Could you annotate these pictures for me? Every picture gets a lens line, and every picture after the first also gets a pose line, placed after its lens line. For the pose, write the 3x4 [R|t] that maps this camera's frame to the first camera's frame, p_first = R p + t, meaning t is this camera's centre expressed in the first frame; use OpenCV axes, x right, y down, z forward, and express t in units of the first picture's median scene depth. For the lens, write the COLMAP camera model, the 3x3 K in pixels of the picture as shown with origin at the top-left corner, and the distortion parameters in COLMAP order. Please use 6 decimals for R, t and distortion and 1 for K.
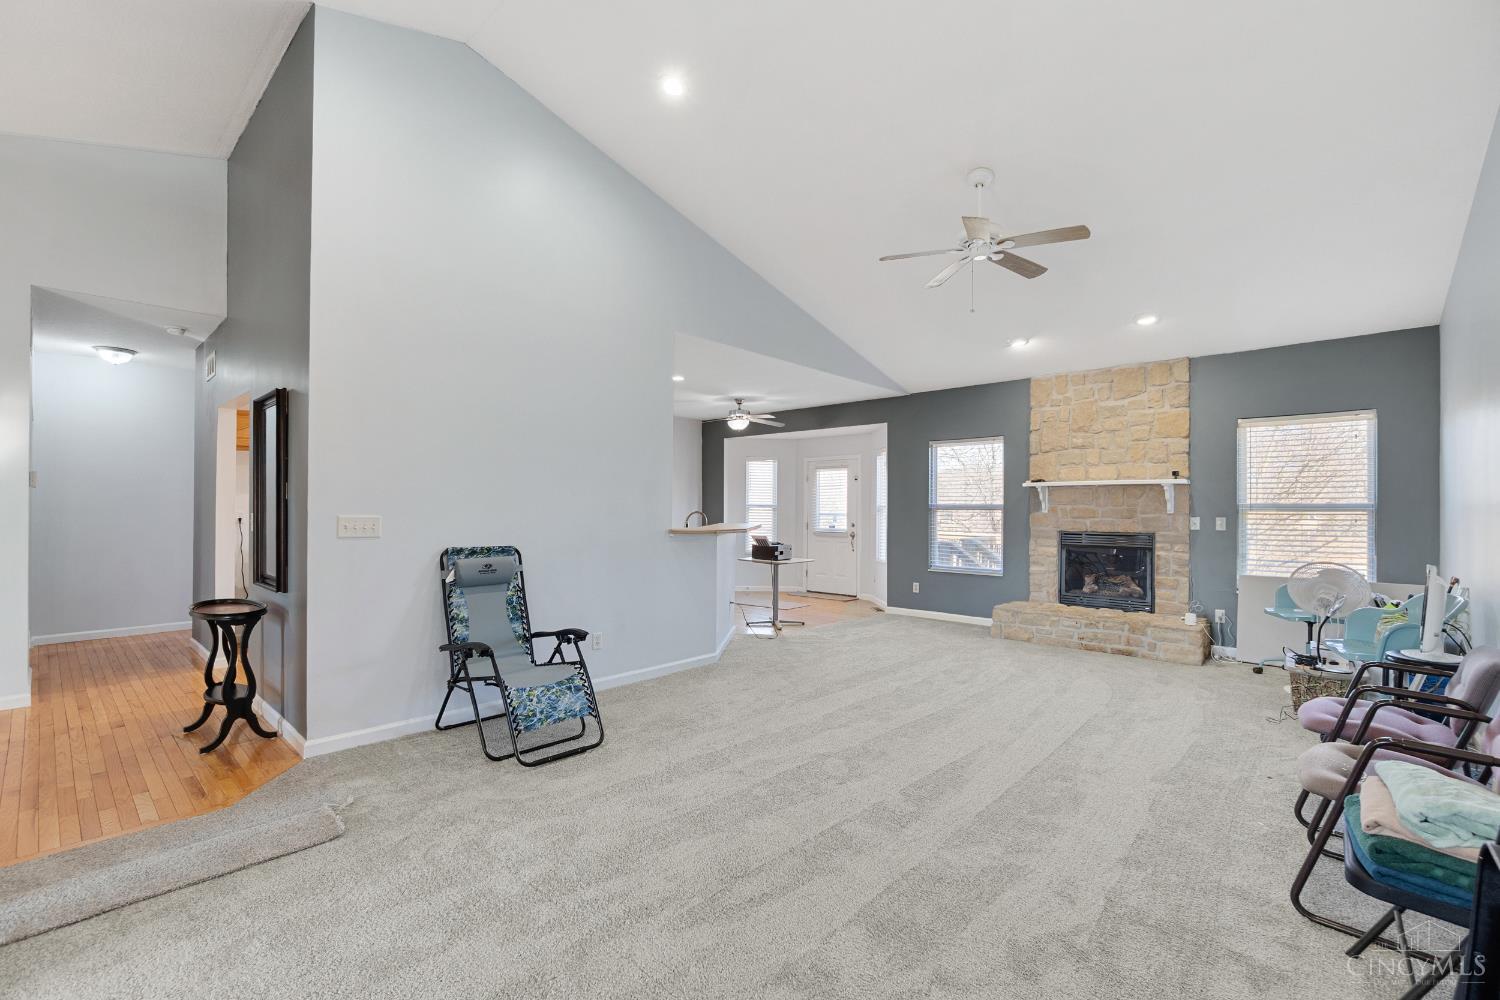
lens RADIAL K [[650.3, 0, 746.0], [0, 650.3, 506.7], [0, 0, 1]] dist [-0.011313, -0.000028]
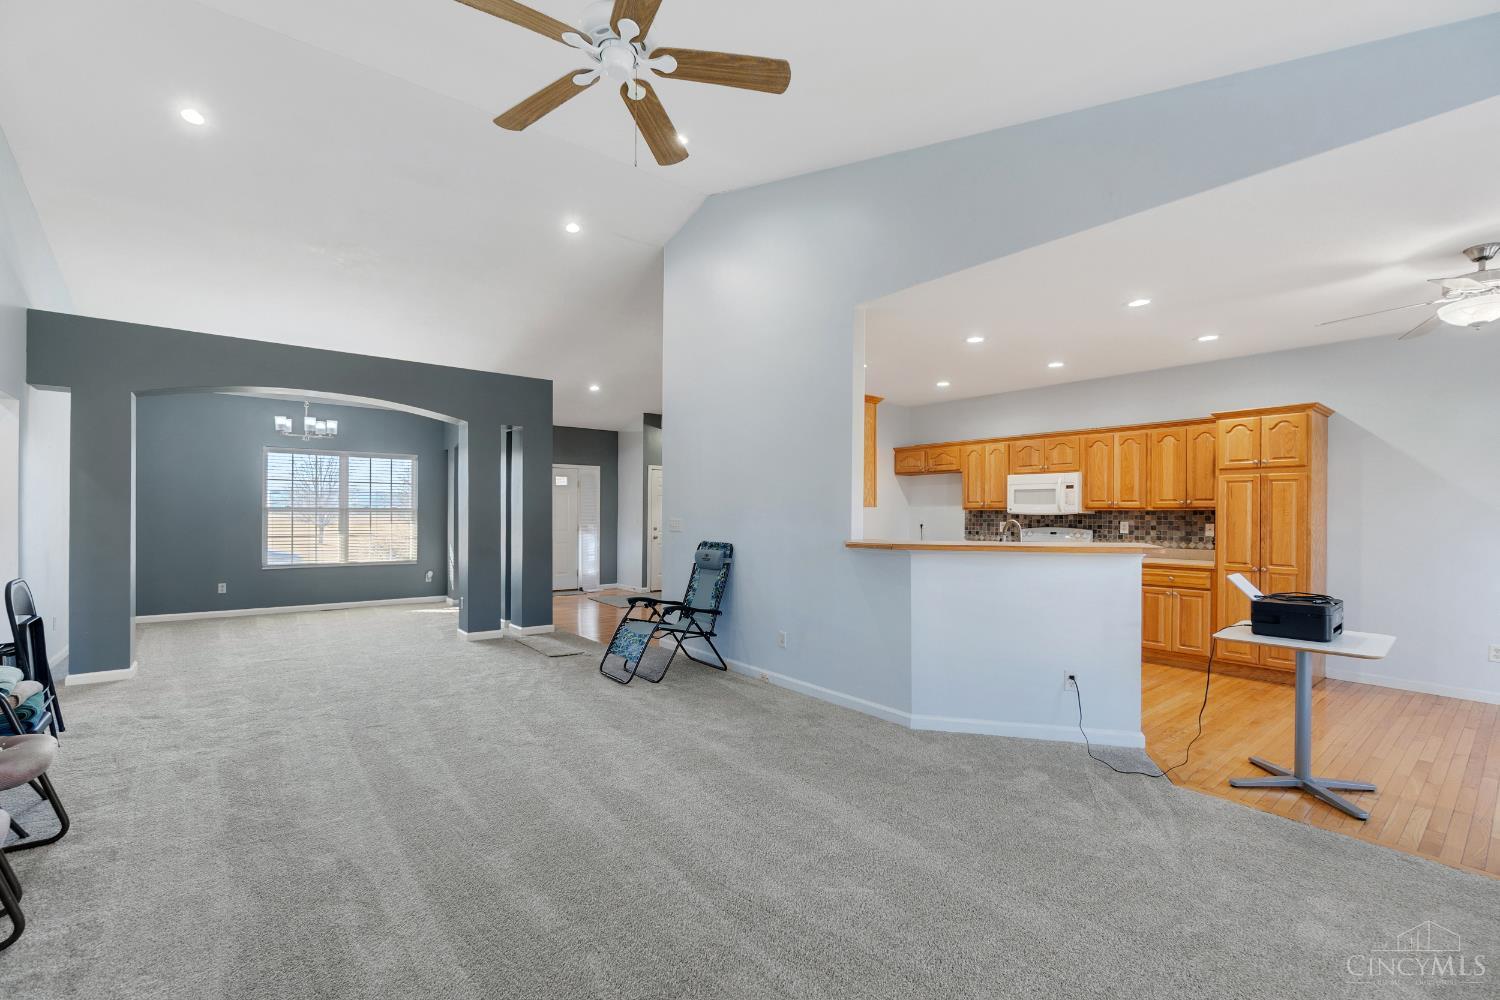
lens RADIAL K [[650.3, 0, 746.0], [0, 650.3, 506.7], [0, 0, 1]] dist [-0.011313, -0.000028]
pose [[-0.173485, -0.017297, -0.984685, 1.005613], [-0.003372, 0.999850, -0.016969, 0.006846], [0.984831, 0.000376, -0.173517, 1.311593]]
